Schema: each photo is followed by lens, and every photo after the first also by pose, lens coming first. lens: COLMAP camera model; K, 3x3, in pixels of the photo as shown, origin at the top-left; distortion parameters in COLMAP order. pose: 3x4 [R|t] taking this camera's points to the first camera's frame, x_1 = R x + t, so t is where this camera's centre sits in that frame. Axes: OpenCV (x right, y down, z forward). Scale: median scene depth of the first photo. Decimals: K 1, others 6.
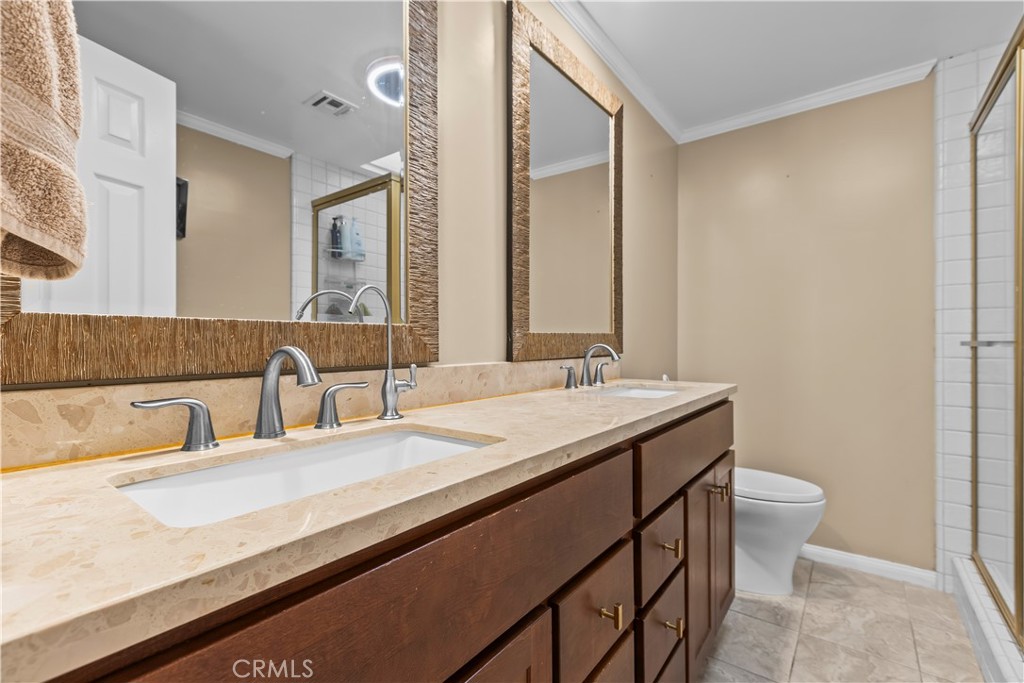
lens RADIAL K [[454.4, 0, 518.6], [0, 454.4, 345.5], [0, 0, 1]] dist [0.000996, 0.000728]
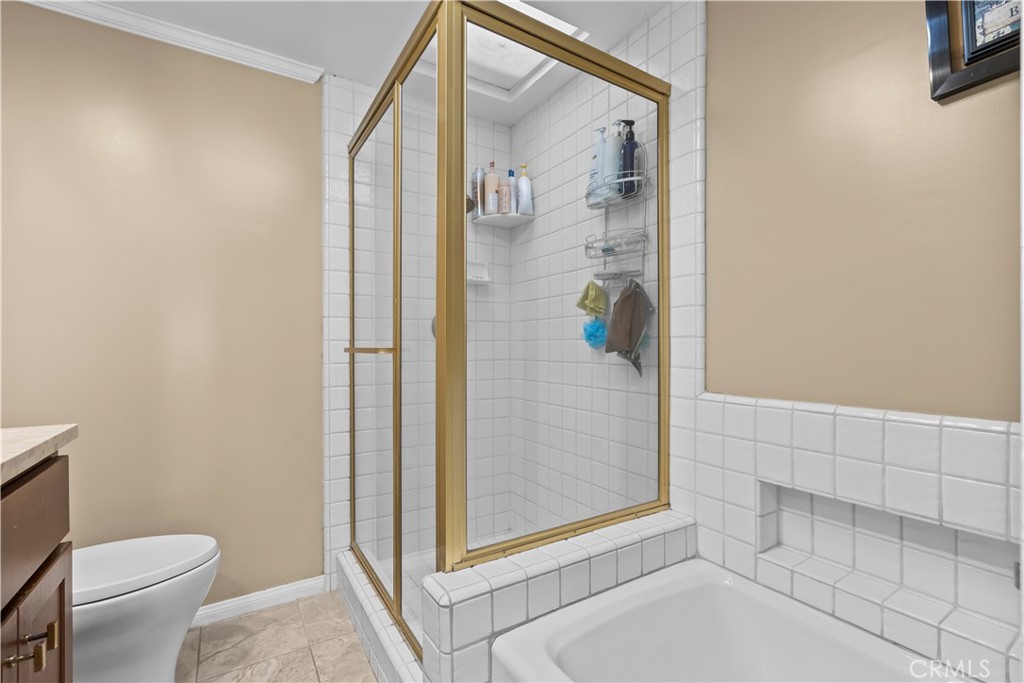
lens RADIAL K [[454.4, 0, 518.6], [0, 454.4, 345.5], [0, 0, 1]] dist [0.000996, 0.000728]
pose [[0.349812, 0.002121, 0.936817, 0.123649], [0.005794, 0.999973, -0.004427, -0.007650], [-0.936802, 0.006977, 0.349791, 0.248116]]
